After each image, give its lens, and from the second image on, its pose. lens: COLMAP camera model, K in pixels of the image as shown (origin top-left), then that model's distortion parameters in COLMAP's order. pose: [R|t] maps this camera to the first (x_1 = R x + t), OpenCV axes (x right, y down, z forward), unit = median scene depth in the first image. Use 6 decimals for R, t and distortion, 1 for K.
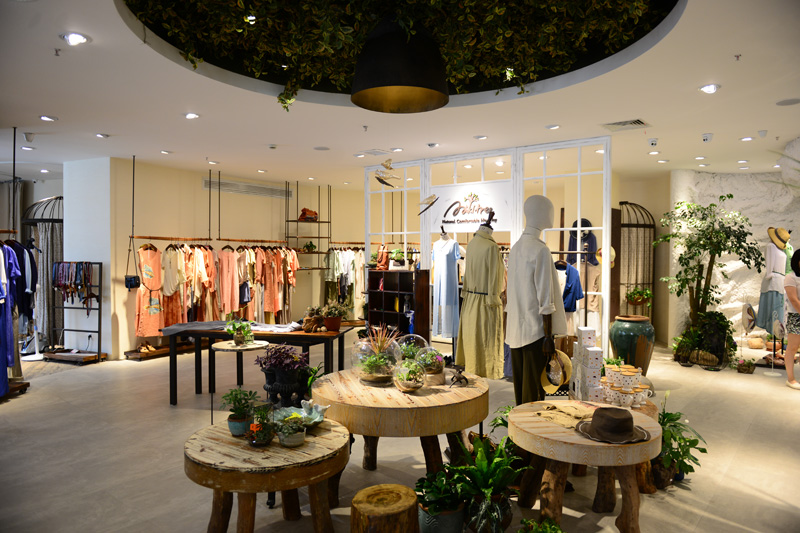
lens RADIAL K [[549.8, 0, 400.0], [0, 549.8, 266.5], [0, 0, 1]] dist [-0.047146, -0.002435]
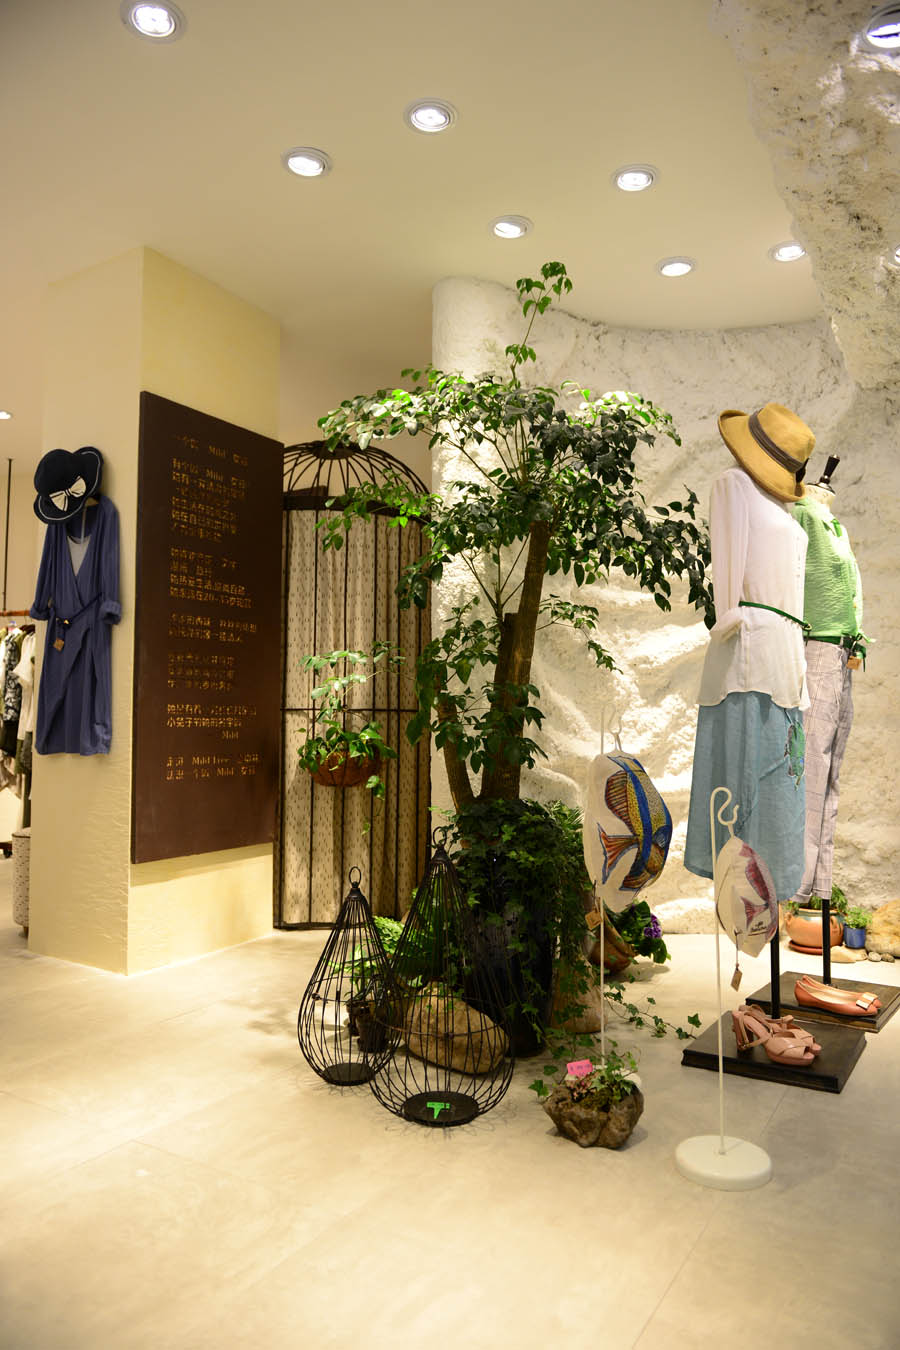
lens RADIAL K [[927.7, 0, 450.0], [0, 927.7, 675.0], [0, 0, 1]] dist [-0.047146, -0.002435]
pose [[0.987356, 0.009490, 0.158231, 0.426157], [0.002271, 0.997257, -0.073980, 0.051477], [-0.158499, 0.073404, 0.984627, 0.541782]]
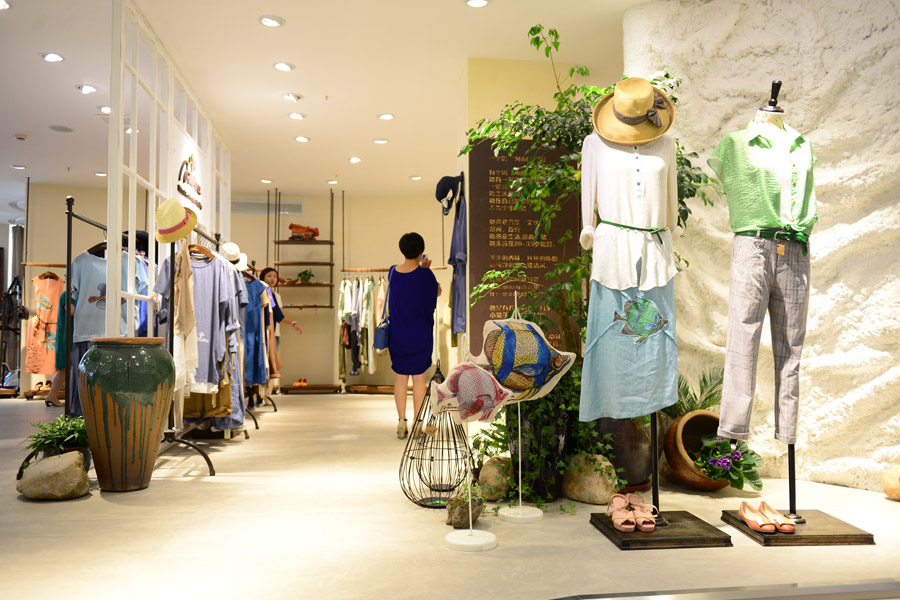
lens RADIAL K [[725.6, 0, 450.0], [0, 725.6, 300.0], [0, 0, 1]] dist [0.005313, -0.000750]
pose [[0.740511, -0.036206, -0.671068, 0.759727], [-0.011289, 0.997737, -0.066287, 0.069887], [0.671949, 0.056662, 0.738427, 0.507962]]
